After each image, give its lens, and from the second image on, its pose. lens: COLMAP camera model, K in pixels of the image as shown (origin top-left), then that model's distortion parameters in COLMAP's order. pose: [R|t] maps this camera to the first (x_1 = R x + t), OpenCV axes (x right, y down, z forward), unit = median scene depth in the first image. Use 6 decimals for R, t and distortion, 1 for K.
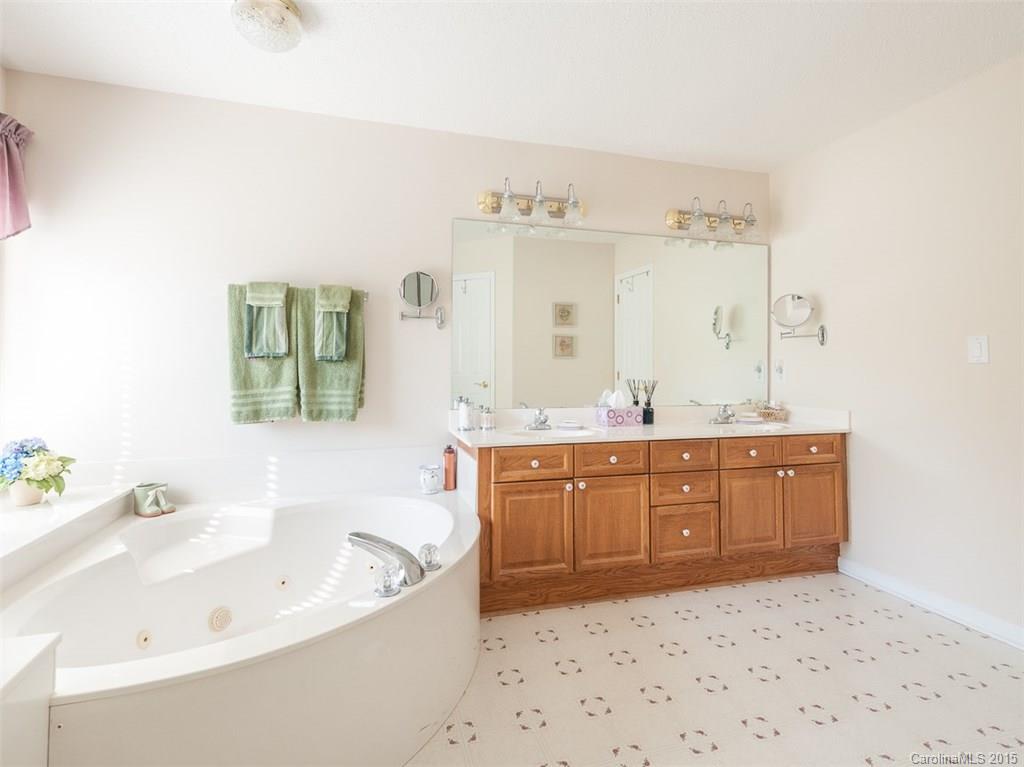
lens RADIAL K [[452.5, 0, 514.8], [0, 452.5, 360.5], [0, 0, 1]] dist [0.010195, -0.000366]
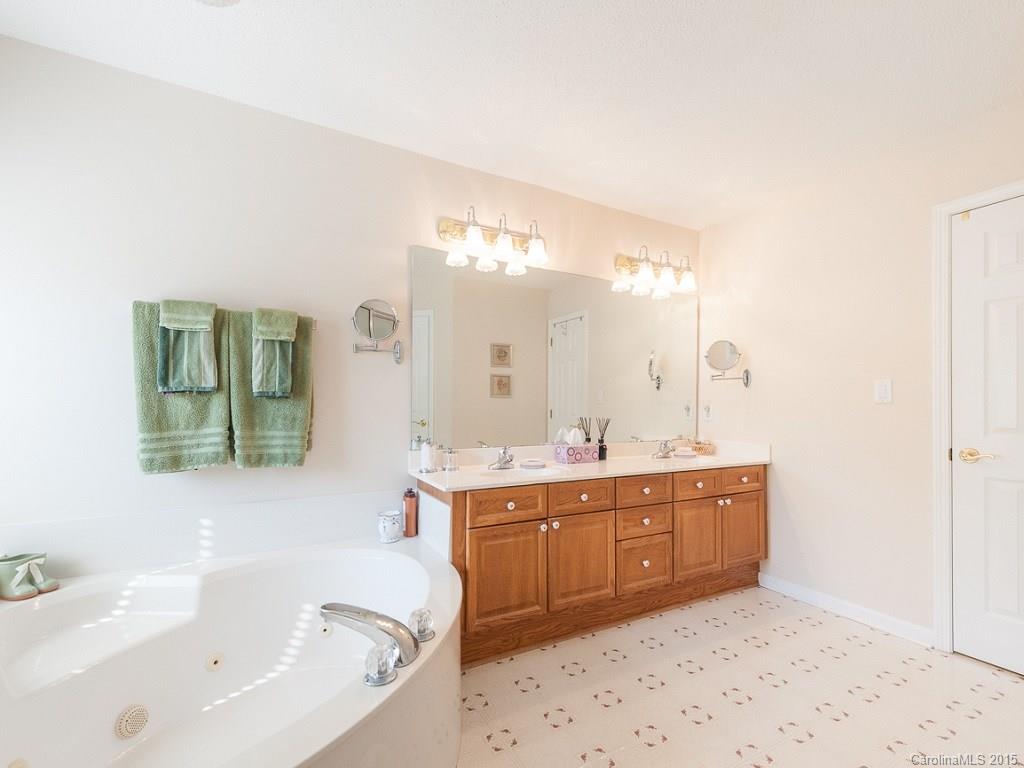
lens RADIAL K [[412.9, 0, 512.8], [0, 412.9, 407.4], [0, 0, 1]] dist [0.009353, -0.000530]
pose [[0.978735, 0.001728, 0.205122, -0.122445], [-0.005235, 0.999849, 0.016556, 0.004858], [-0.205063, -0.017277, 0.978596, 0.136832]]
